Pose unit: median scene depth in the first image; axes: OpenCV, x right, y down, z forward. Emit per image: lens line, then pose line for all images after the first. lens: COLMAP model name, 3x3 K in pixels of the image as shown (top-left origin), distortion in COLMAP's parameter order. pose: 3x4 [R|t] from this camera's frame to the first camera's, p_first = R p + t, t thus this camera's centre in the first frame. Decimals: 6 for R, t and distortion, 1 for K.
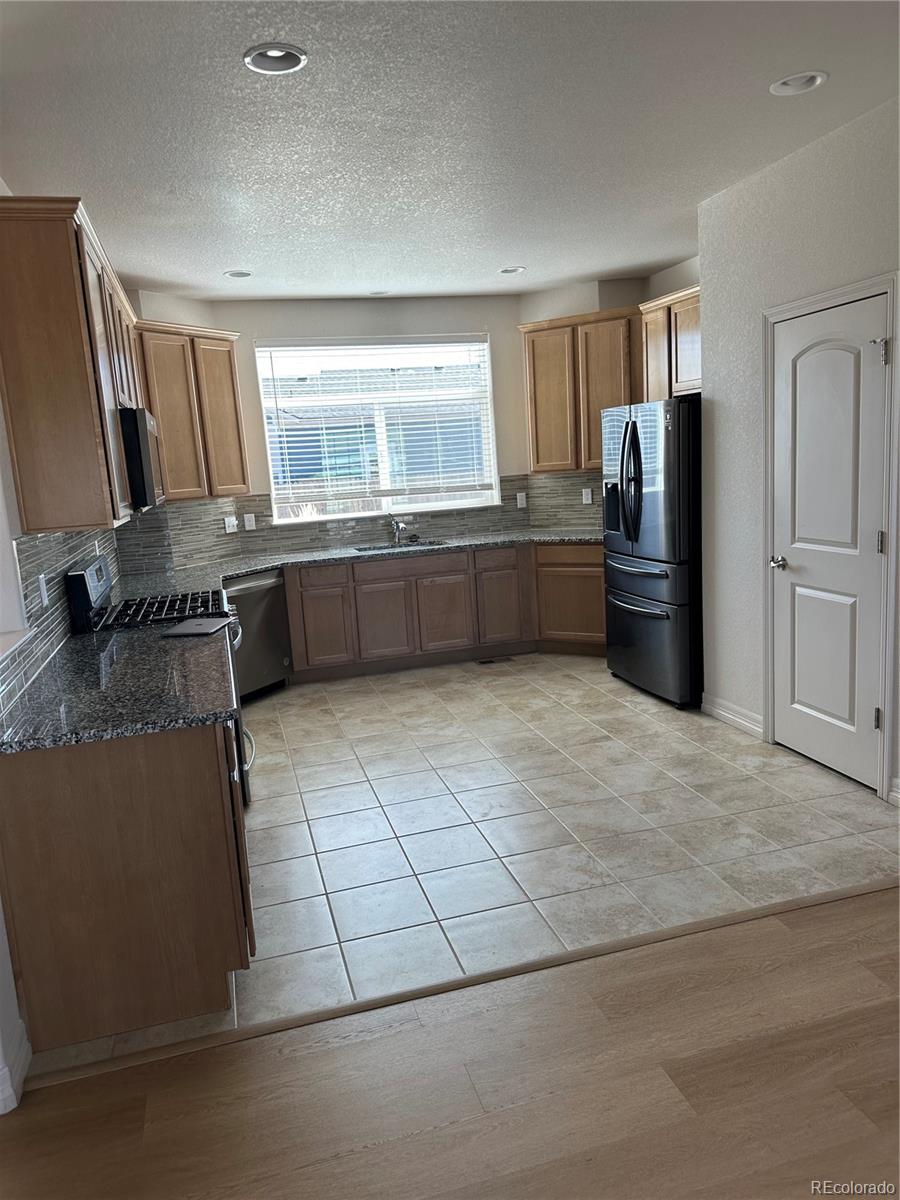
lens RADIAL K [[853.4, 0, 450.0], [0, 853.4, 600.0], [0, 0, 1]] dist [0.082300, -0.129175]
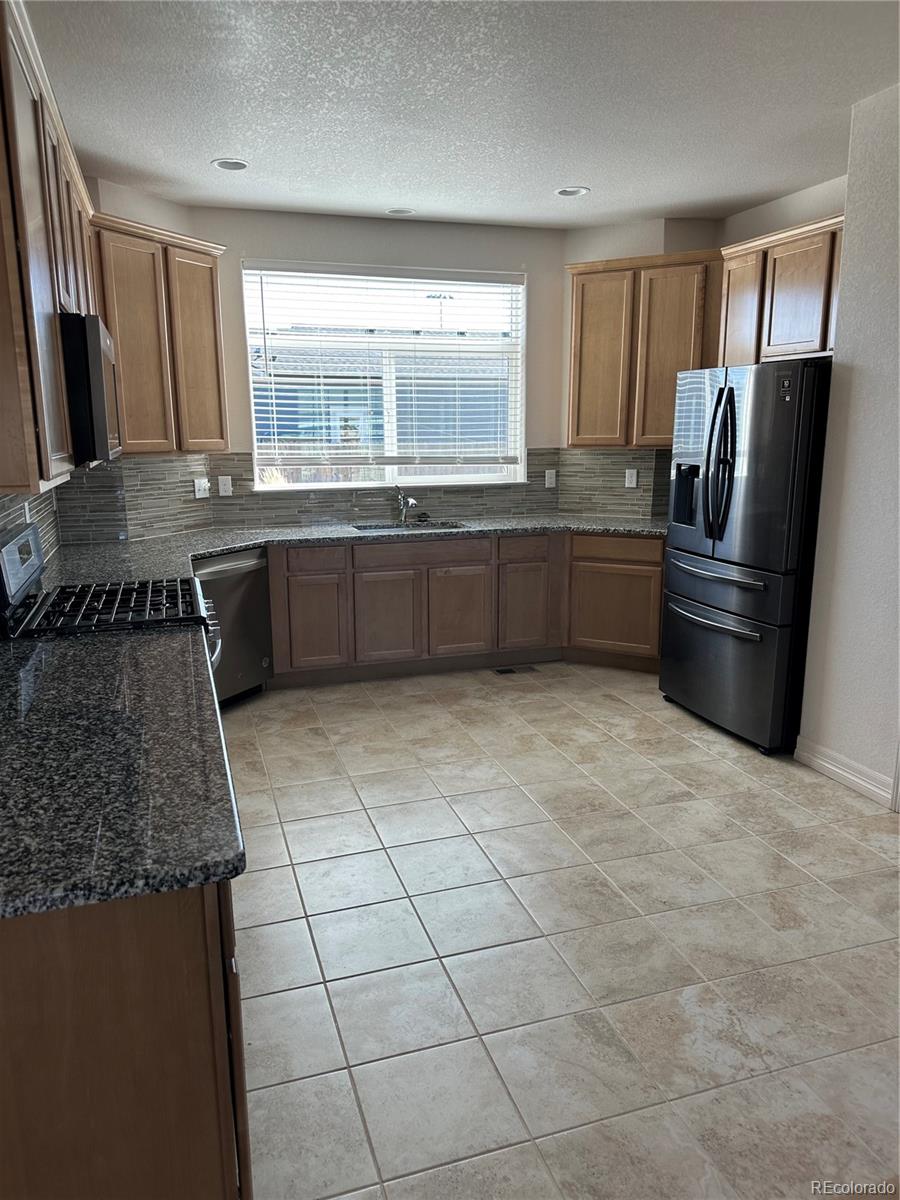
lens RADIAL K [[853.4, 0, 450.0], [0, 853.4, 600.0], [0, 0, 1]] dist [0.082300, -0.129175]
pose [[0.997247, 0.051425, 0.053429, -0.067189], [-0.053181, 0.998073, 0.031964, -0.023307], [-0.051683, -0.034717, 0.998060, 0.195740]]
